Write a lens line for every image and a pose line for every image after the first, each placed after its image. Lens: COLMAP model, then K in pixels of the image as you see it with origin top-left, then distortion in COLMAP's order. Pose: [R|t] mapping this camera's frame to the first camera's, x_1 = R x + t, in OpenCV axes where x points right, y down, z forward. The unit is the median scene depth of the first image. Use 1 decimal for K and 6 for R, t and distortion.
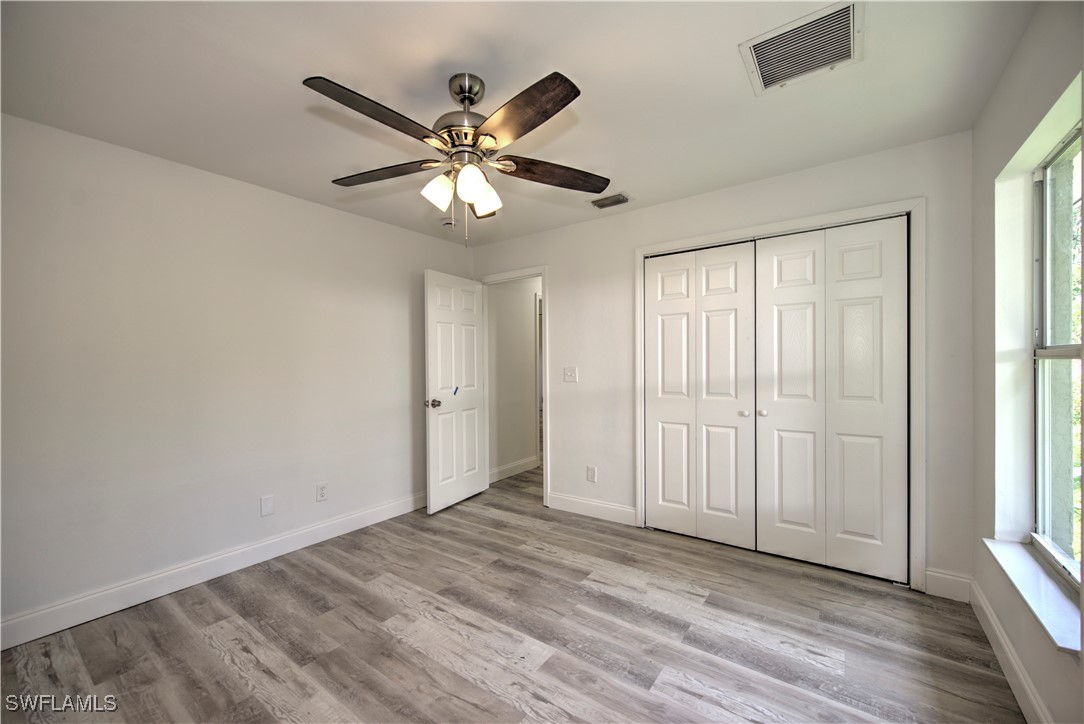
lens RADIAL K [[432.2, 0, 539.7], [0, 432.2, 366.3], [0, 0, 1]] dist [0.004906, -0.000333]
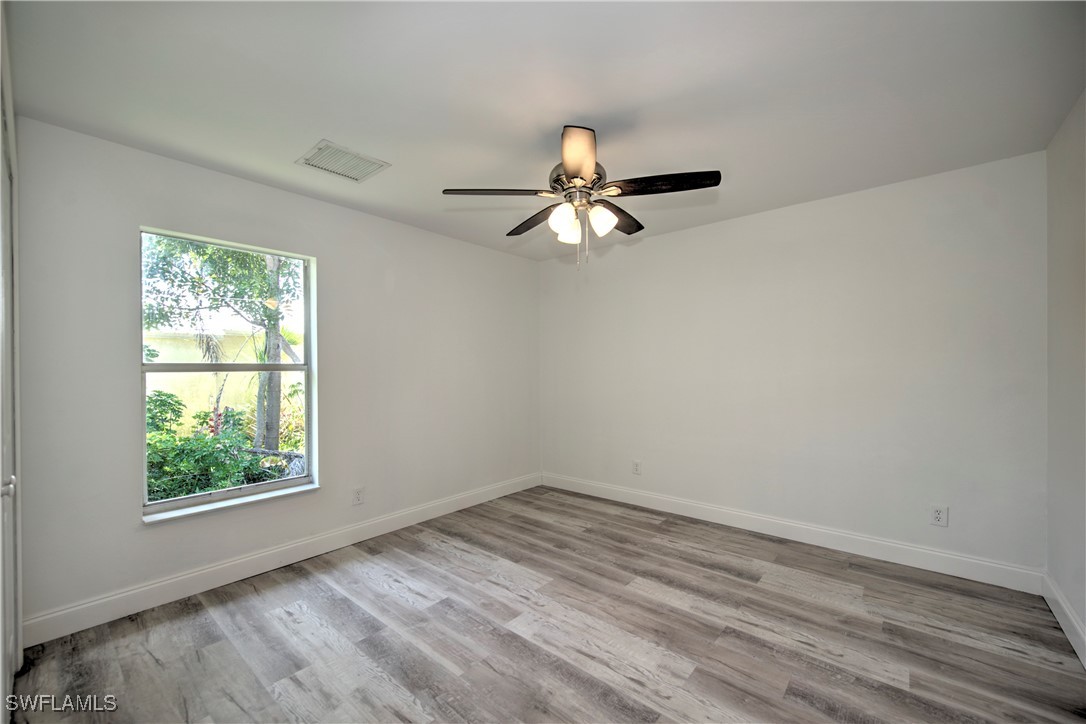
lens RADIAL K [[433.0, 0, 544.2], [0, 433.0, 365.2], [0, 0, 1]] dist [0.004906, -0.000333]
pose [[-0.997688, 0.020795, 0.064695, -0.145860], [0.020728, 0.999784, -0.001706, -0.004492], [-0.064716, -0.000361, -0.997904, 2.044219]]
